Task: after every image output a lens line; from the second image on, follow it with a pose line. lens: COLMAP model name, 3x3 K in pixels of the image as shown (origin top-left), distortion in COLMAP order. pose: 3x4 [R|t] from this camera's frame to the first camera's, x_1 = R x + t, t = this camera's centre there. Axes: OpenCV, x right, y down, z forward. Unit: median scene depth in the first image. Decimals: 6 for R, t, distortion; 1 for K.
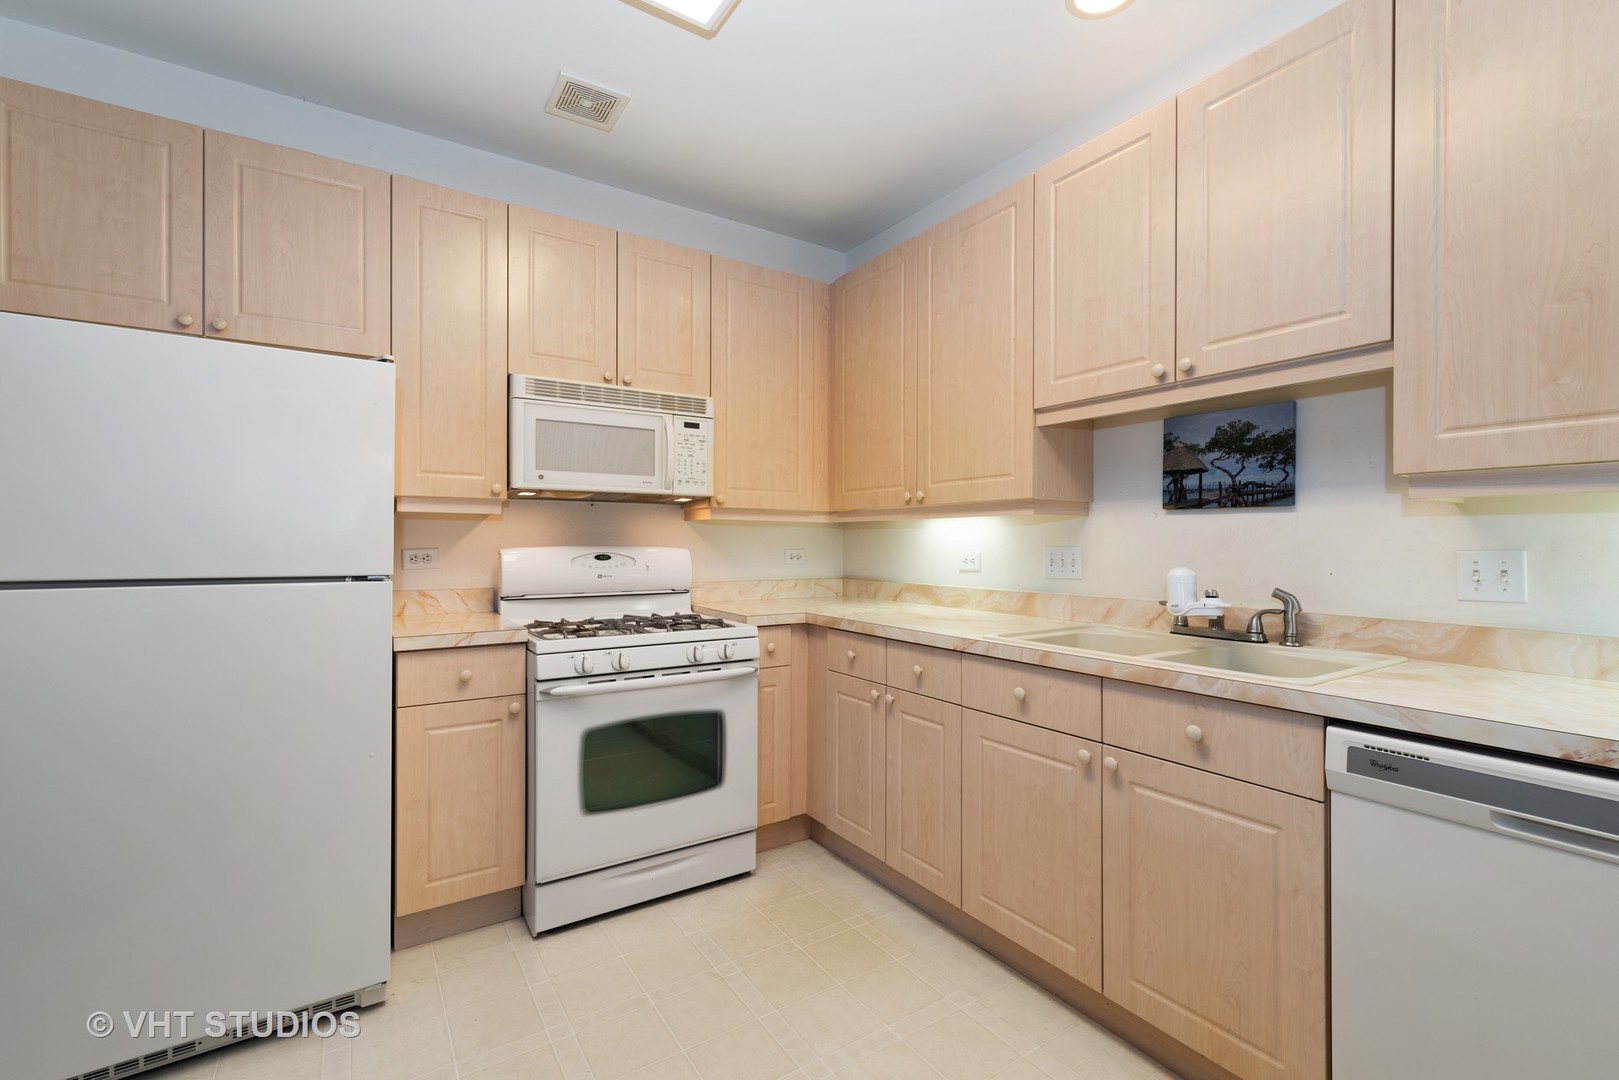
lens RADIAL K [[700.9, 0, 812.8], [0, 700.9, 541.7], [0, 0, 1]] dist [-0.004704, 0.000240]
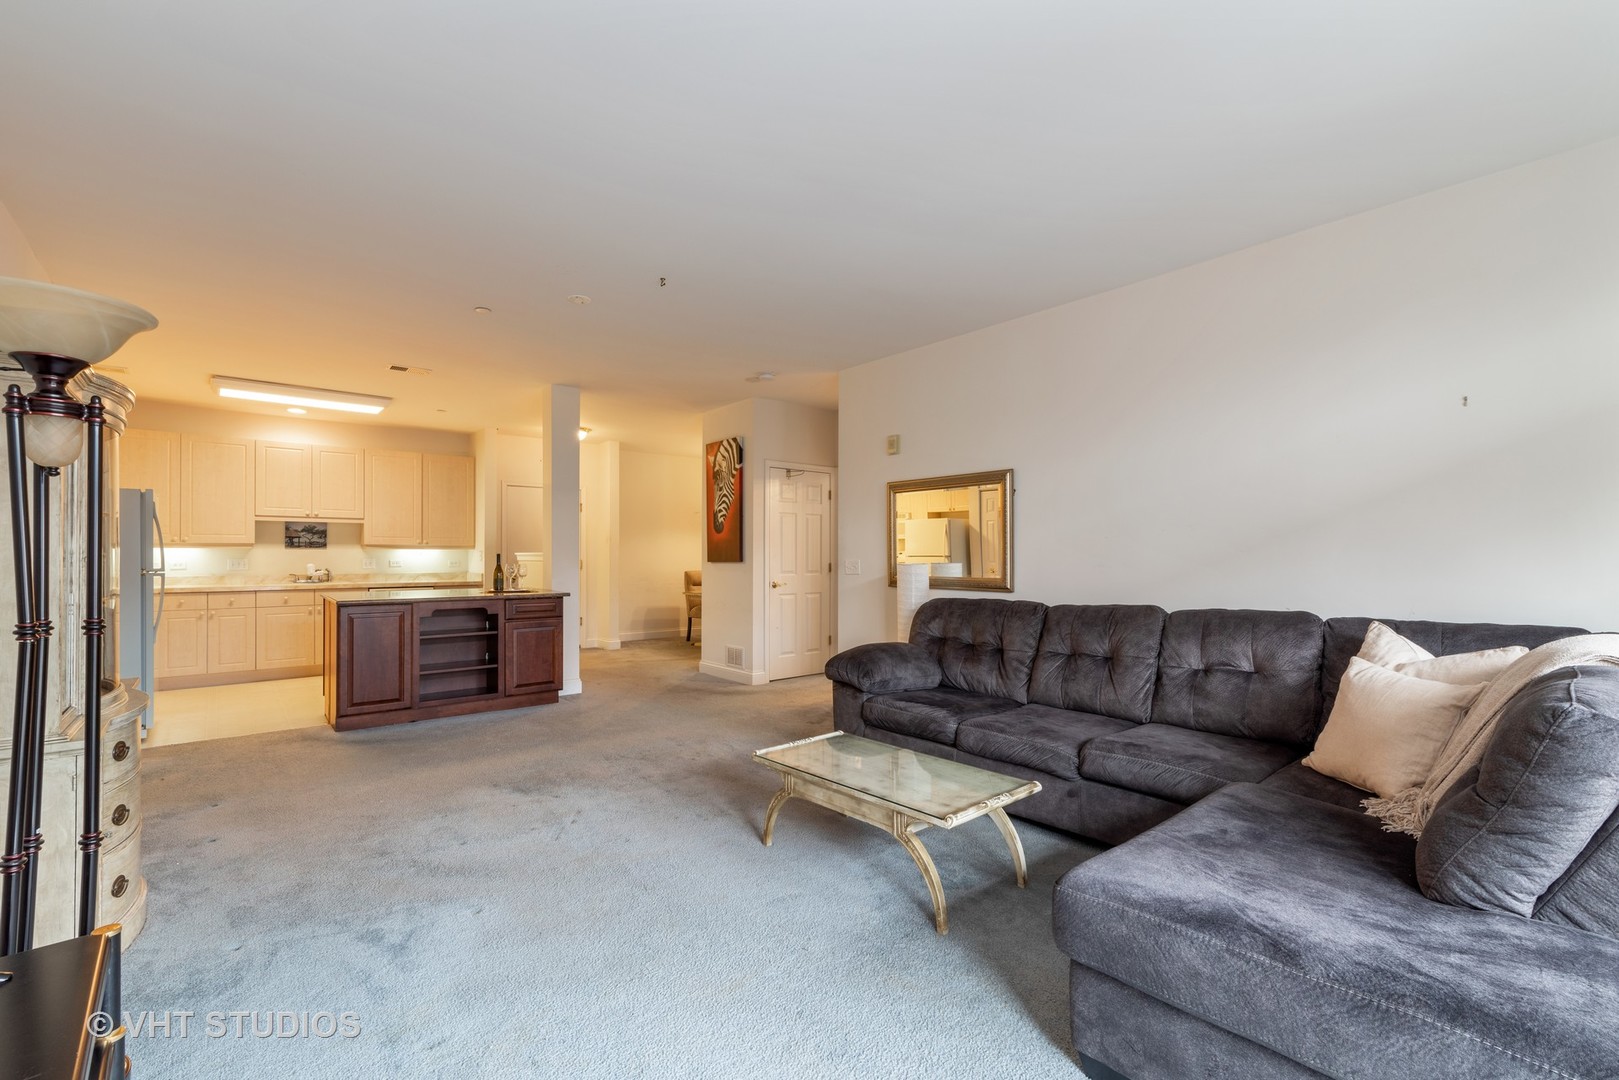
lens RADIAL K [[700.9, 0, 815.3], [0, 700.9, 550.4], [0, 0, 1]] dist [-0.004704, 0.000240]
pose [[-0.120611, 0.001398, 0.992699, -3.381260], [-0.003656, 0.999992, -0.001853, -0.037723], [-0.992693, -0.003853, -0.120604, -1.220145]]
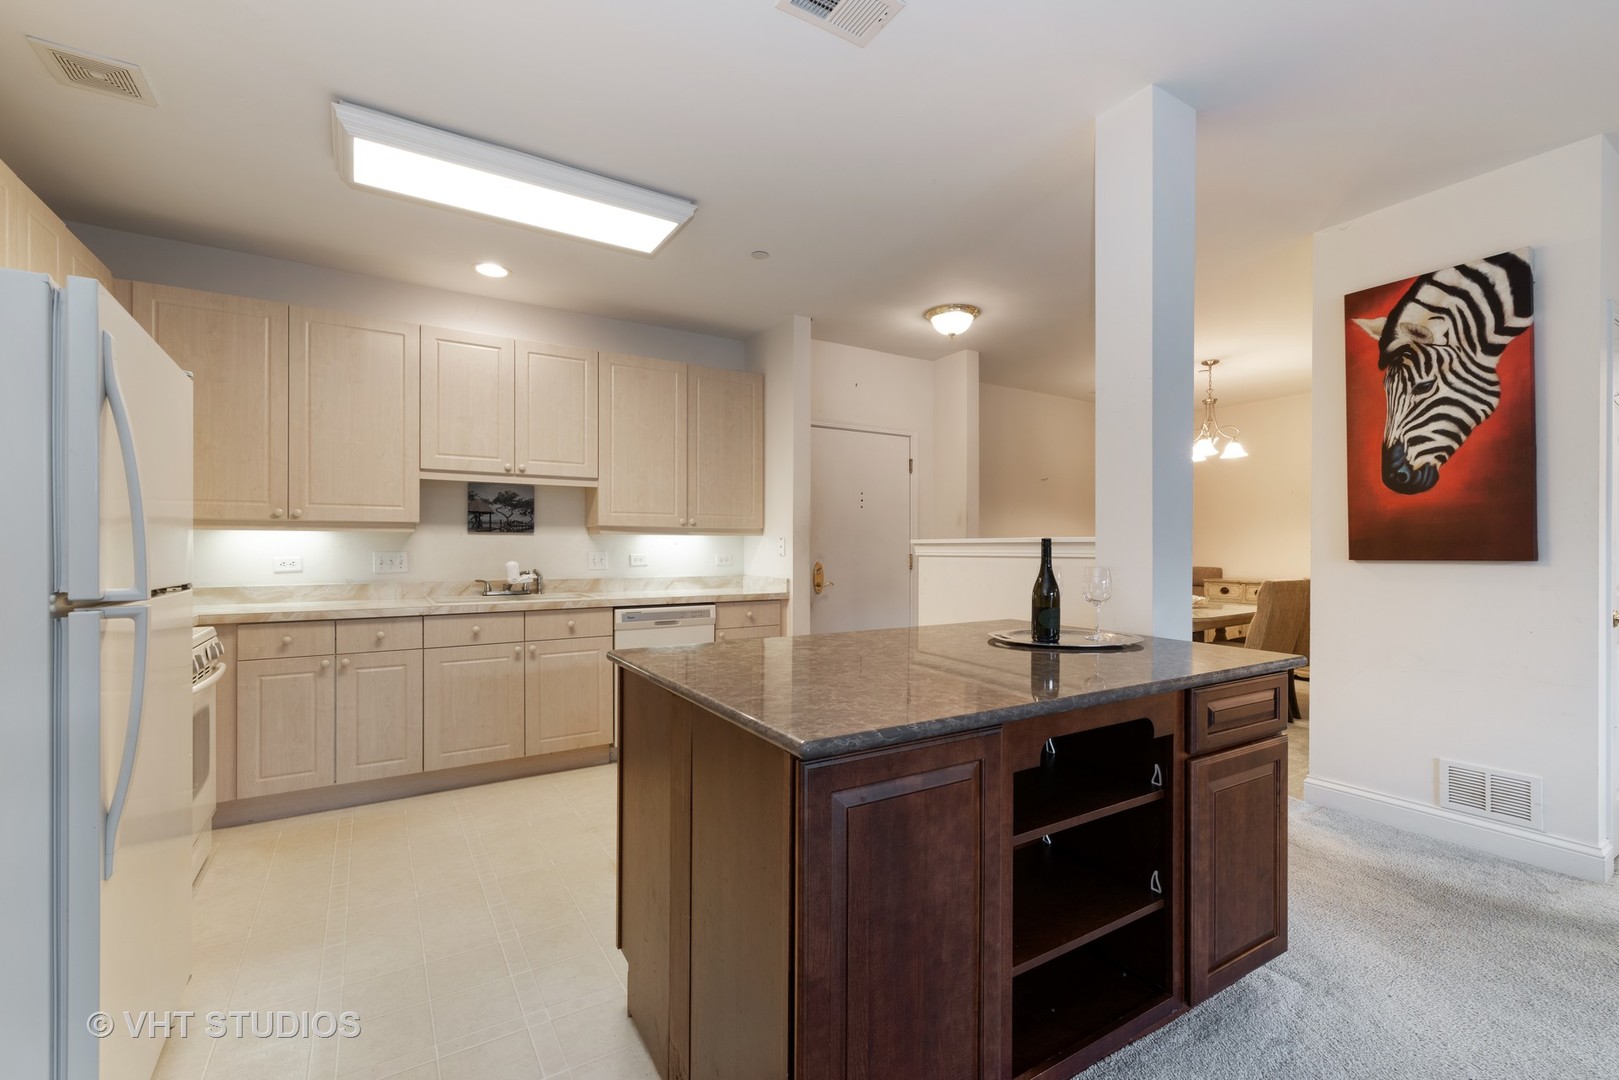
lens RADIAL K [[700.9, 0, 808.8], [0, 700.9, 543.5], [0, 0, 1]] dist [-0.004704, 0.000240]
pose [[0.023004, 0.001825, 0.999734, -1.424535], [-0.003156, 0.999993, -0.001753, -0.014240], [-0.999730, -0.003115, 0.023009, 0.052423]]
